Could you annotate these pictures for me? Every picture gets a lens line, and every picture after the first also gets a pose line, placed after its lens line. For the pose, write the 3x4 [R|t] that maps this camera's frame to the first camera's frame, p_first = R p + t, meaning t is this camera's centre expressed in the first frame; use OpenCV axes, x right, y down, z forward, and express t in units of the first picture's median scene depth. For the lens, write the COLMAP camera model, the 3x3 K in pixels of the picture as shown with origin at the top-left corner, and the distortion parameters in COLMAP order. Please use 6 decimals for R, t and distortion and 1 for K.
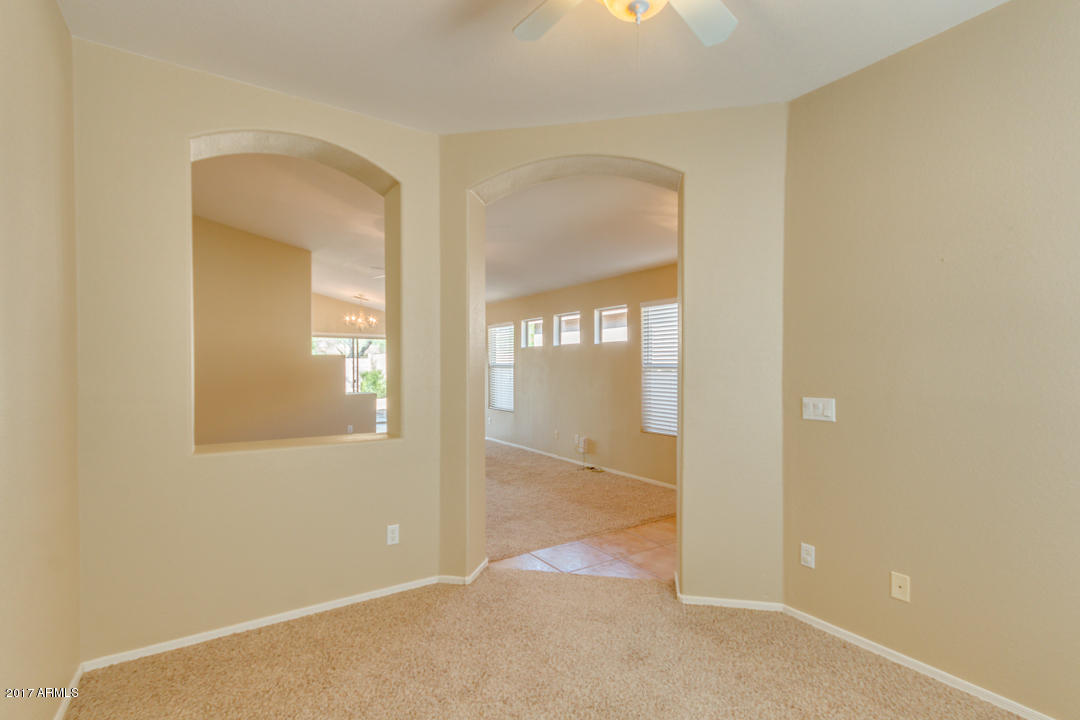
lens RADIAL K [[499.7, 0, 548.3], [0, 499.7, 361.3], [0, 0, 1]] dist [0.011291, 0.000319]
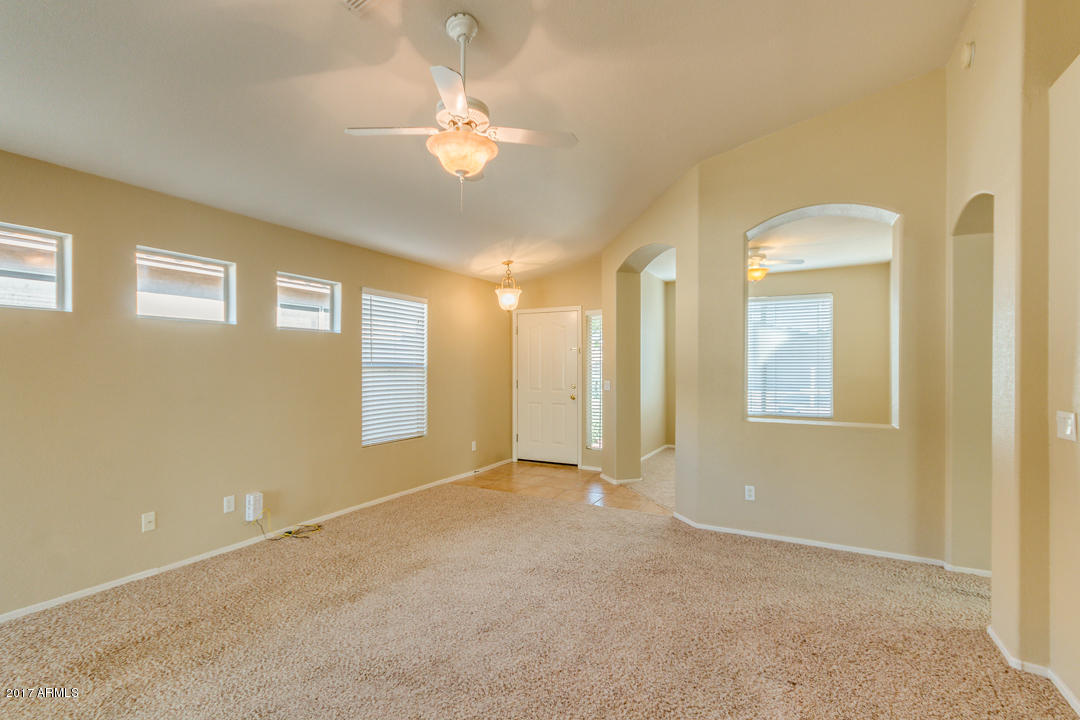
lens RADIAL K [[499.7, 0, 548.3], [0, 499.7, 361.3], [0, 0, 1]] dist [0.011291, 0.000319]
pose [[-0.473352, 0.010600, 0.880810, -0.654352], [-0.004543, 0.999885, -0.014475, 0.013039], [-0.880862, -0.010854, -0.473250, 1.091473]]
